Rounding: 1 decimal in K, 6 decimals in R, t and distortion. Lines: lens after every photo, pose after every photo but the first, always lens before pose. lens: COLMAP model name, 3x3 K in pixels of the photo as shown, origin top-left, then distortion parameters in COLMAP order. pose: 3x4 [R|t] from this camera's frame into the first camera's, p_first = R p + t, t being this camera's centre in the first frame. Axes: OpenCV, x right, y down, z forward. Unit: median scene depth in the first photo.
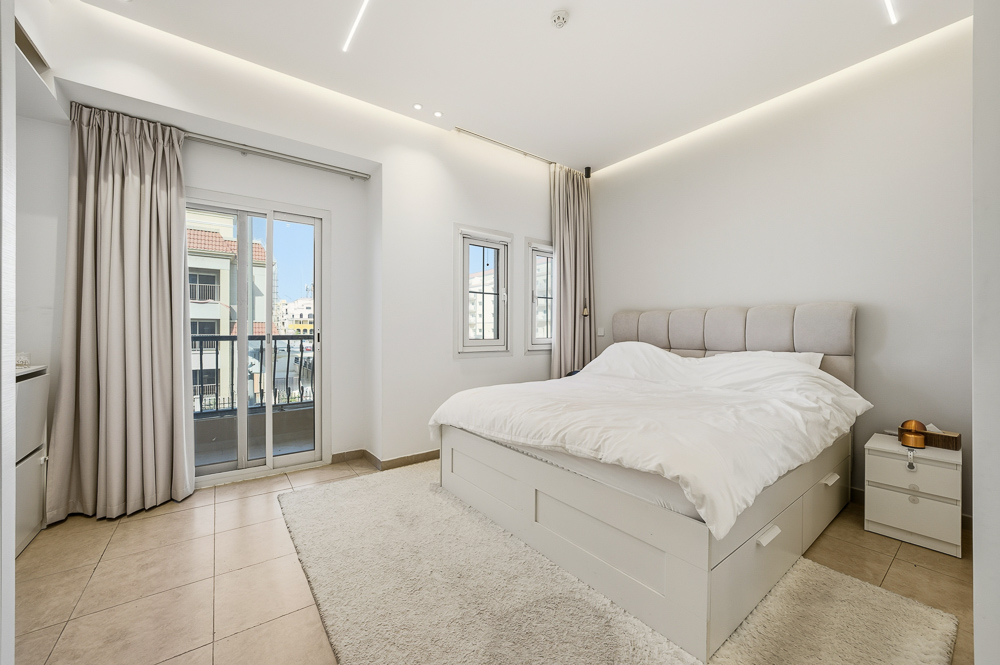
lens RADIAL K [[387.0, 0, 497.6], [0, 387.0, 330.3], [0, 0, 1]] dist [0.002802, -0.000325]
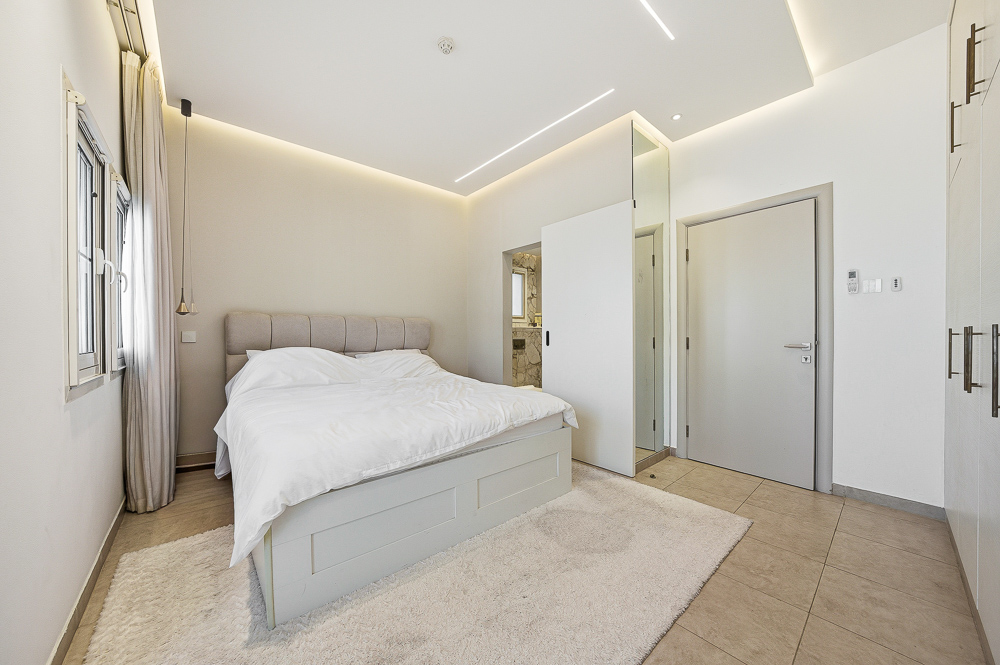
lens RADIAL K [[343.6, 0, 497.5], [0, 343.6, 338.1], [0, 0, 1]] dist [-0.001076, -0.000013]
pose [[-0.065288, -0.007402, 0.997839, -0.424370], [-0.001564, 0.999972, 0.007315, 0.000443], [-0.997865, -0.001083, -0.065298, 0.487678]]
